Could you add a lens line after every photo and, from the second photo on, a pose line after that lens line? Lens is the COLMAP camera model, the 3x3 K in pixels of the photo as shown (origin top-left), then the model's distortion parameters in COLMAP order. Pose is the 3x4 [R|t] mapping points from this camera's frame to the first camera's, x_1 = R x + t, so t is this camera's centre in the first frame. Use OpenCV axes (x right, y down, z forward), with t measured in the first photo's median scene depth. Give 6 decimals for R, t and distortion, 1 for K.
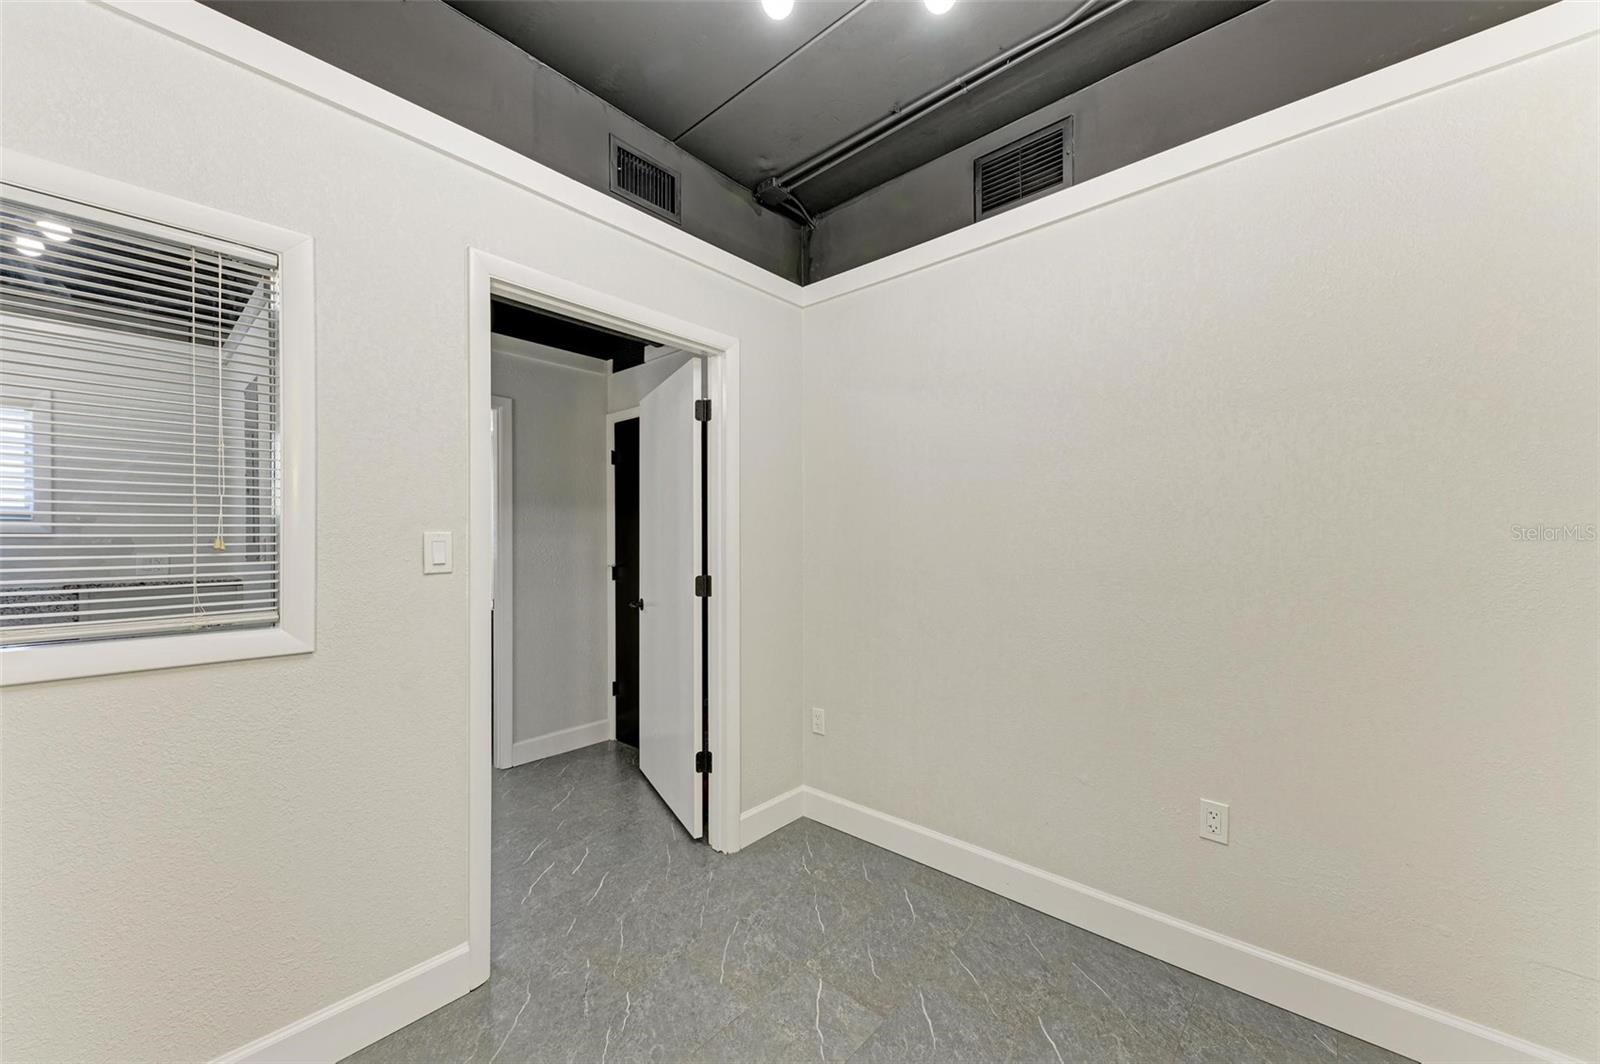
lens RADIAL K [[603.0, 0, 796.5], [0, 603.0, 544.6], [0, 0, 1]] dist [0.025402, -0.009123]
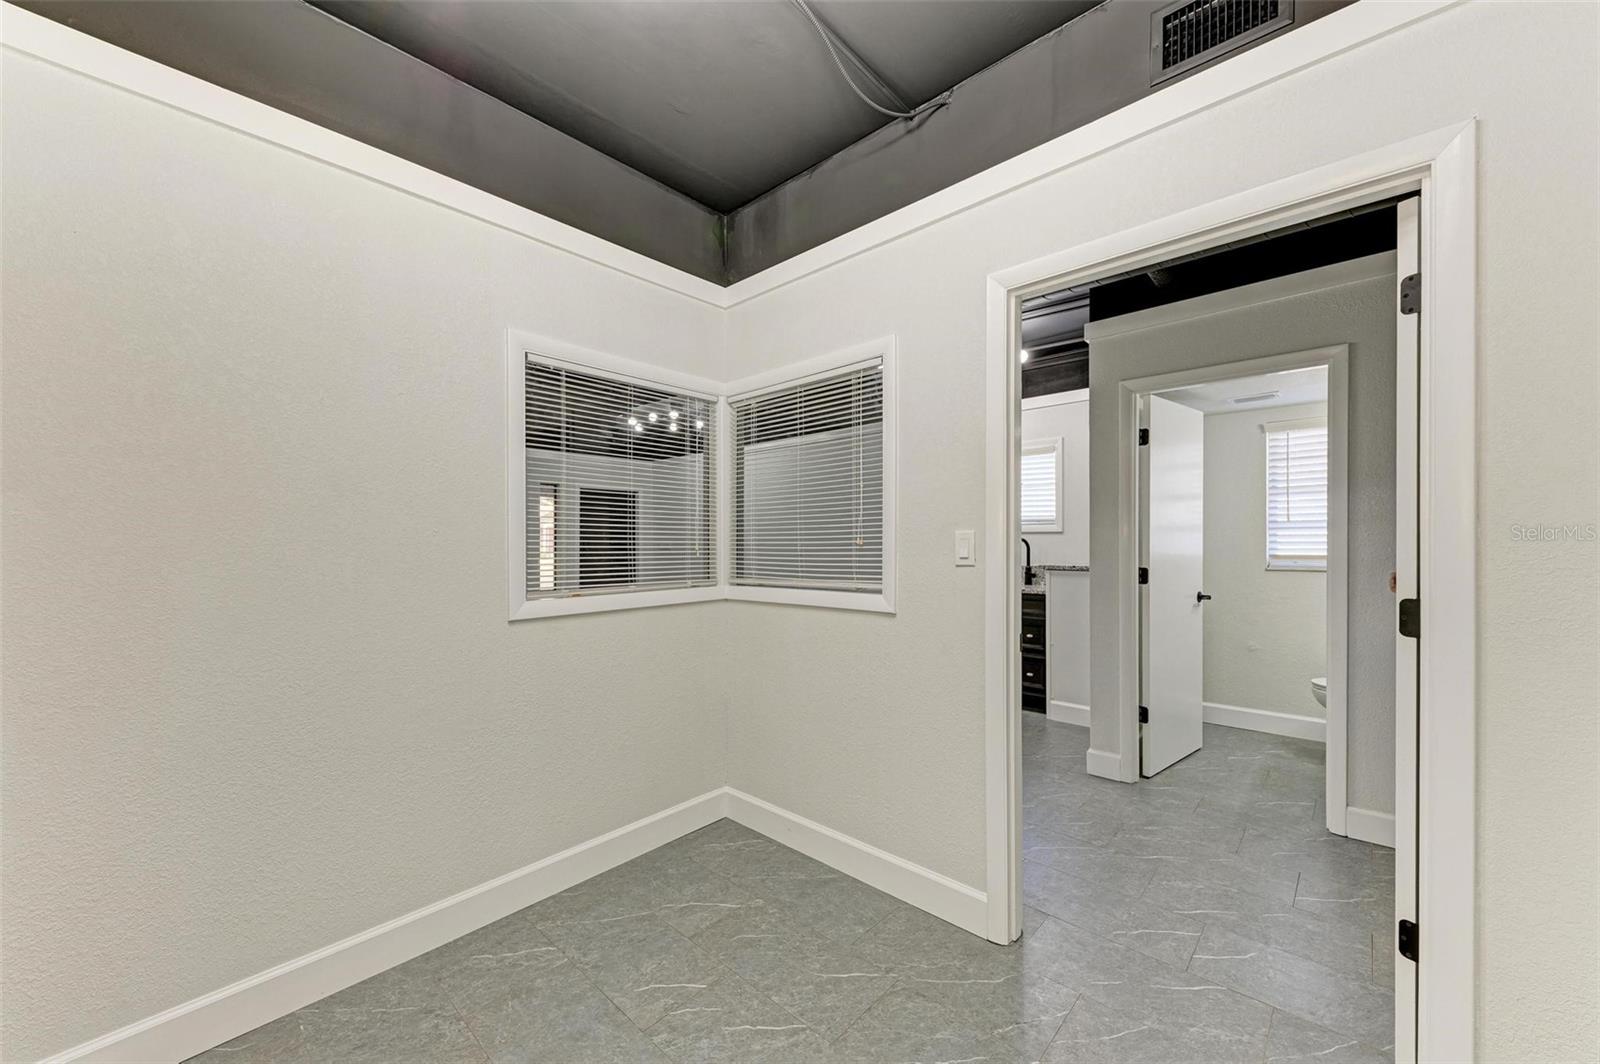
lens RADIAL K [[603.0, 0, 796.5], [0, 603.0, 544.6], [0, 0, 1]] dist [0.025402, -0.009123]
pose [[-0.011656, 0.010307, -0.999879, 0.561569], [0.001710, 0.999946, 0.010288, -0.006410], [0.999931, -0.001590, -0.011673, 0.642217]]
